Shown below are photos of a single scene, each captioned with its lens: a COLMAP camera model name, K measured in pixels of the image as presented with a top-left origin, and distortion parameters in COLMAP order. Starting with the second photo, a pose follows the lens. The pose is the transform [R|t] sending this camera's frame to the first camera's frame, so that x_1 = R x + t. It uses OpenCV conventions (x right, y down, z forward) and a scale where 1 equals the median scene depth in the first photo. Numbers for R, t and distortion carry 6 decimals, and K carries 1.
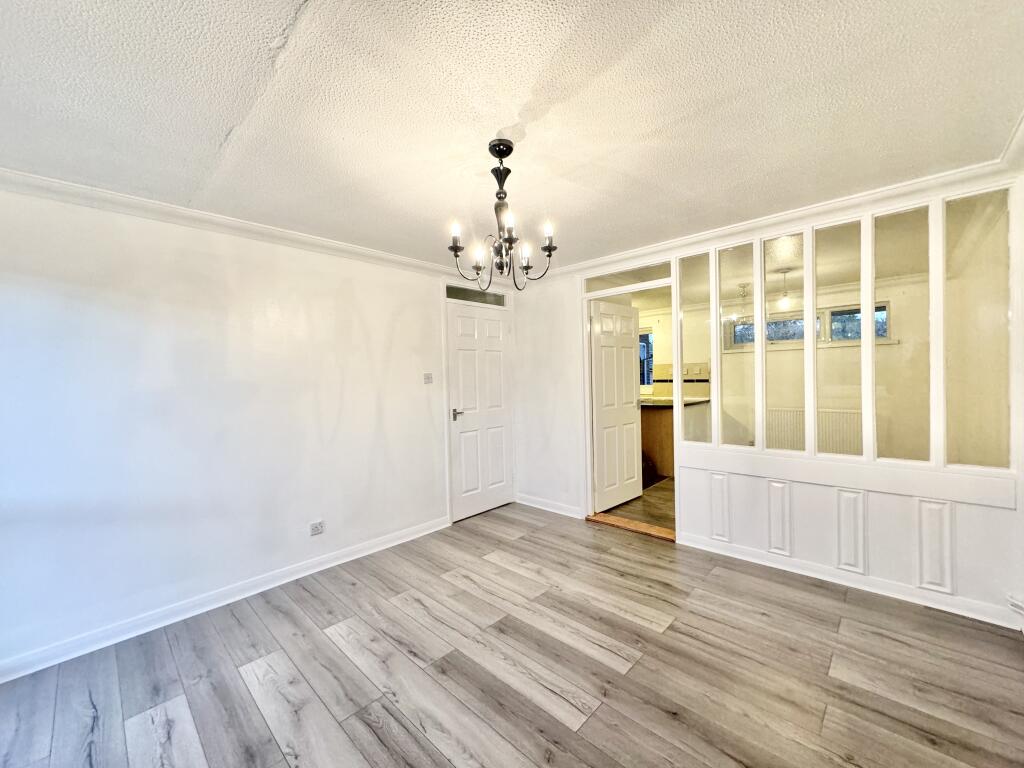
lens RADIAL K [[408.3, 0, 512.0], [0, 408.3, 384.0], [0, 0, 1]] dist [0.000650, 0.000070]
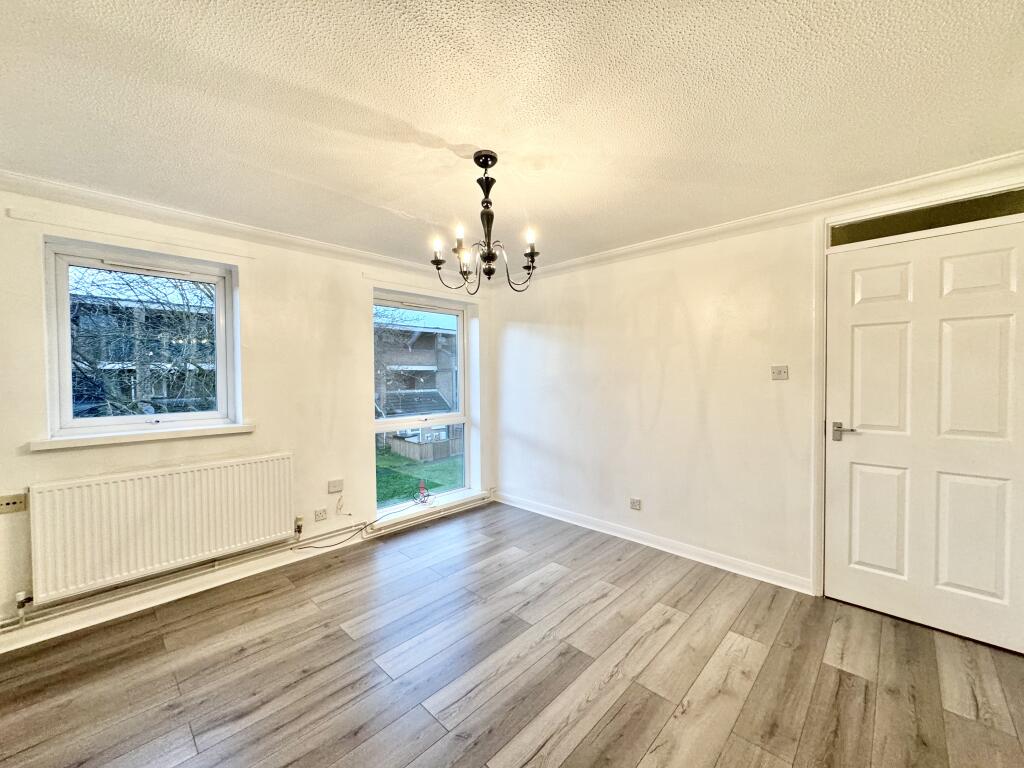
lens RADIAL K [[408.3, 0, 512.0], [0, 408.3, 384.0], [0, 0, 1]] dist [0.000650, 0.000070]
pose [[0.000583, 0.049105, -0.998793, 0.729495], [-0.009805, 0.998746, 0.049097, -0.036108], [0.999952, 0.009764, 0.001064, 0.747101]]
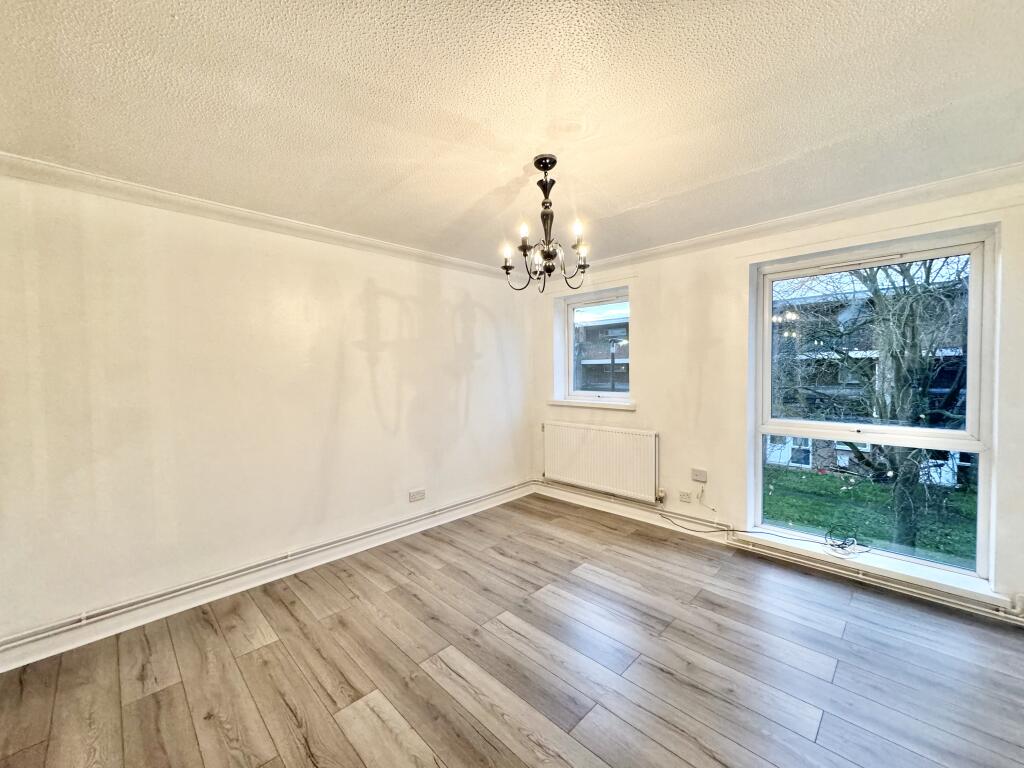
lens RADIAL K [[408.3, 0, 512.0], [0, 408.3, 384.0], [0, 0, 1]] dist [0.000650, 0.000070]
pose [[-0.998979, 0.039518, 0.021875, 0.042200], [0.040551, 0.997976, 0.048978, -0.027884], [-0.019895, 0.049816, -0.998560, 1.480038]]
